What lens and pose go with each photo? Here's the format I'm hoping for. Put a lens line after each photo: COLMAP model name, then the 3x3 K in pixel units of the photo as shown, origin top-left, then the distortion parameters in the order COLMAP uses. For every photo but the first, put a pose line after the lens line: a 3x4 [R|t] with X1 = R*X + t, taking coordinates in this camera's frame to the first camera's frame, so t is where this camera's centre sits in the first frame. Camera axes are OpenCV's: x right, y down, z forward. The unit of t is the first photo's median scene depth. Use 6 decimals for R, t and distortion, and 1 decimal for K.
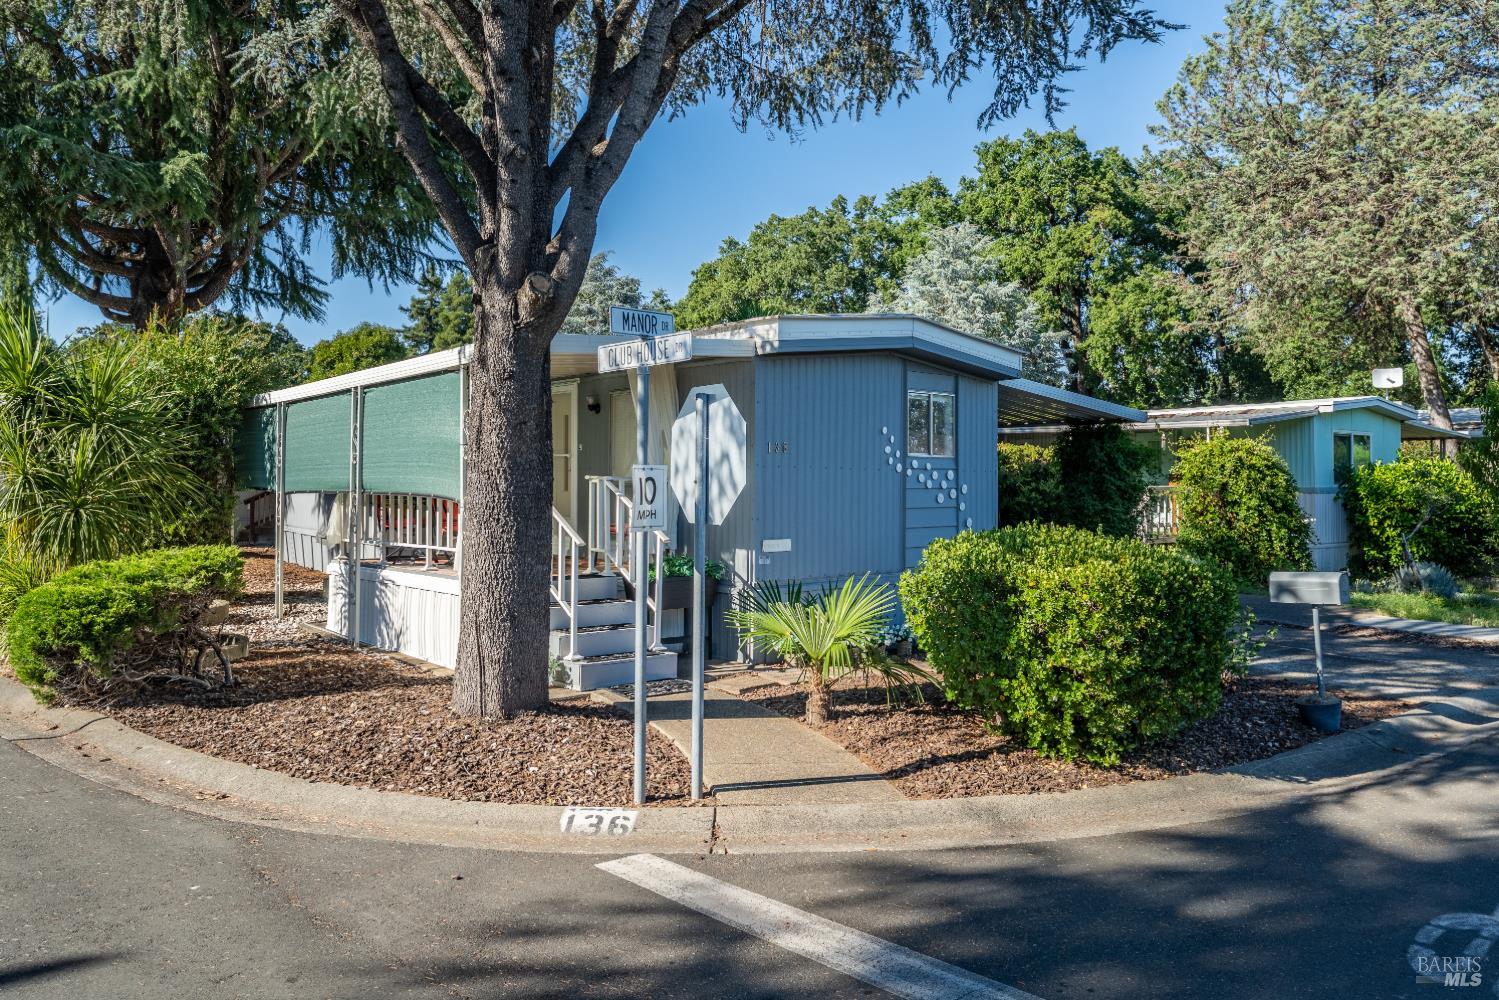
lens RADIAL K [[1022.6, 0, 749.5], [0, 1022.6, 500.0], [0, 0, 1]] dist [-0.000547, -0.000165]
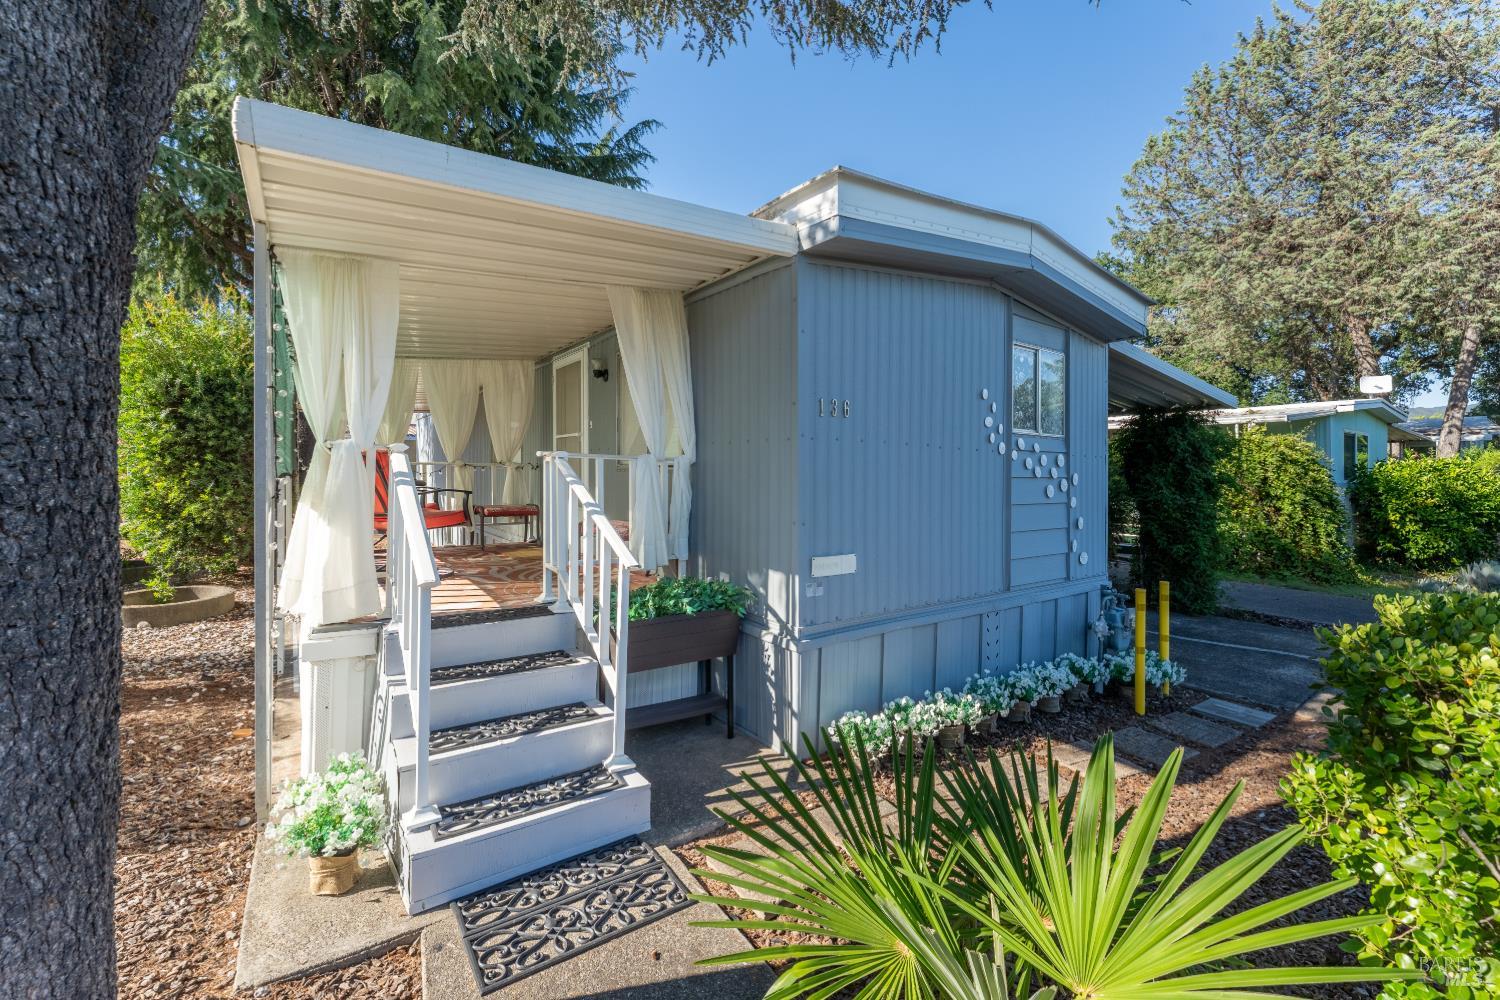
lens RADIAL K [[618.5, 0, 748.0], [0, 618.5, 492.6], [0, 0, 1]] dist [0.002187, 0.000169]
pose [[0.997047, -0.002913, -0.076743, 0.003091], [0.002235, 0.999958, -0.008925, 0.002821], [0.076766, 0.008727, 0.997011, 0.549267]]
